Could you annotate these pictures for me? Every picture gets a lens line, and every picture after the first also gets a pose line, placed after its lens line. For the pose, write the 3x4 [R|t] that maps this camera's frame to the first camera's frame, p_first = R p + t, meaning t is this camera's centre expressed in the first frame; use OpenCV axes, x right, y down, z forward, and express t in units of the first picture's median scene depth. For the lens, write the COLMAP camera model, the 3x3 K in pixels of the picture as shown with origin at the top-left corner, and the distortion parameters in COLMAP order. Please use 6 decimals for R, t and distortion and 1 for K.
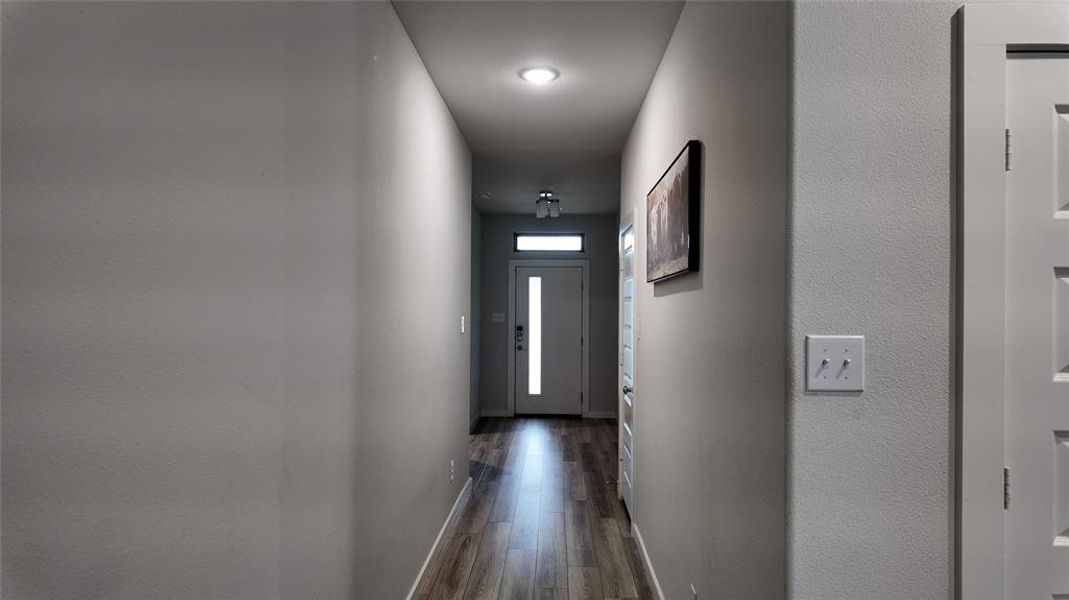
lens RADIAL K [[612.6, 0, 541.8], [0, 612.6, 302.9], [0, 0, 1]] dist [0.062509, -0.059748]
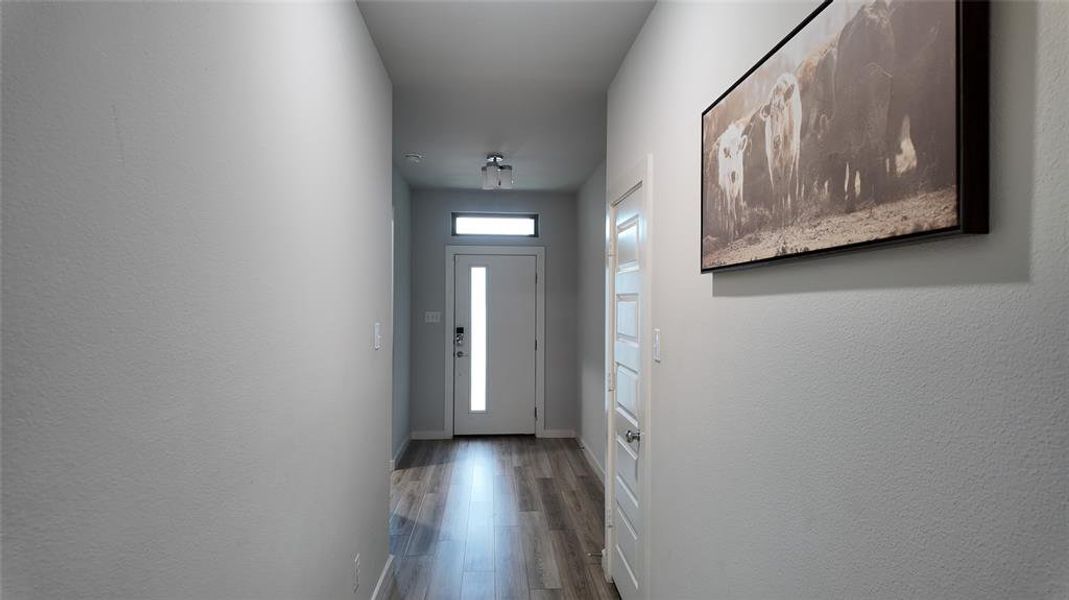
lens RADIAL K [[612.6, 0, 541.8], [0, 612.6, 302.9], [0, 0, 1]] dist [0.062509, -0.059748]
pose [[0.994580, -0.001541, 0.103961, -0.020281], [0.000315, 0.999930, 0.011807, -0.007064], [-0.103972, -0.011710, 0.994511, 0.300434]]
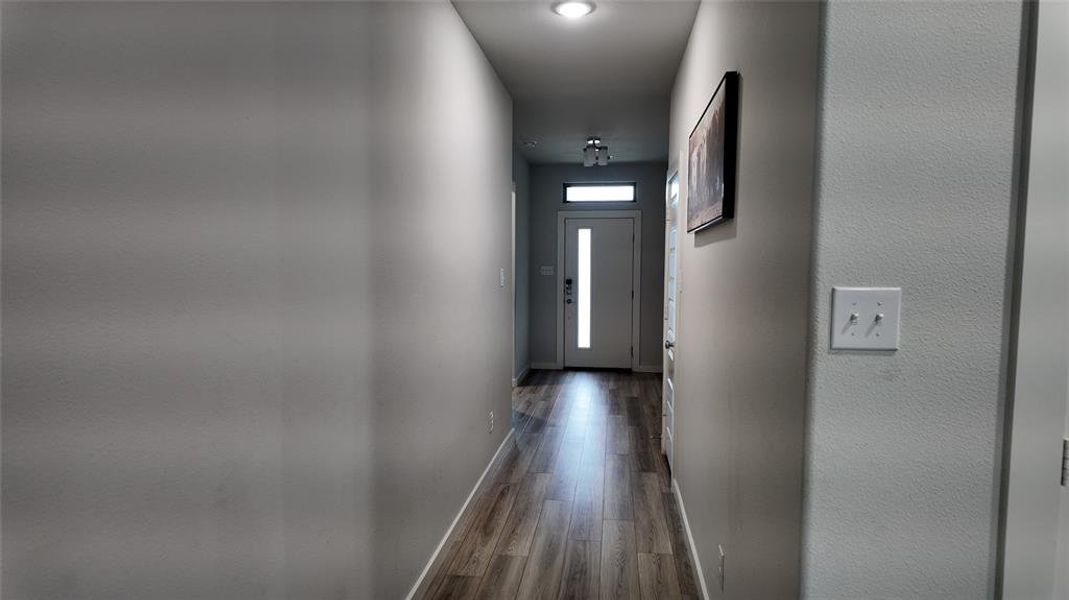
lens RADIAL K [[612.6, 0, 541.8], [0, 612.6, 302.9], [0, 0, 1]] dist [0.062509, -0.059748]
pose [[0.995298, 0.004802, -0.096744, 0.027090], [0.002583, 0.997100, 0.076064, 0.001856], [0.096829, -0.075956, 0.992399, 0.021930]]
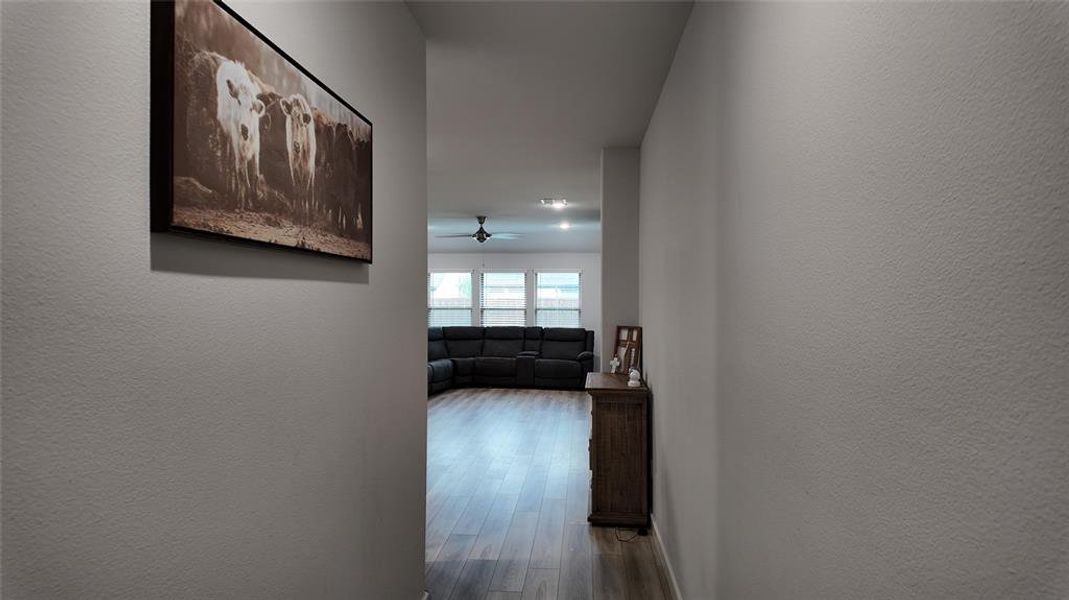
lens RADIAL K [[612.6, 0, 541.8], [0, 612.6, 302.9], [0, 0, 1]] dist [0.062509, -0.059748]
pose [[-0.998285, -0.010283, 0.057627, -0.031560], [-0.010893, 0.999888, -0.010289, 0.005929], [-0.057514, -0.010900, -0.998285, 0.866715]]
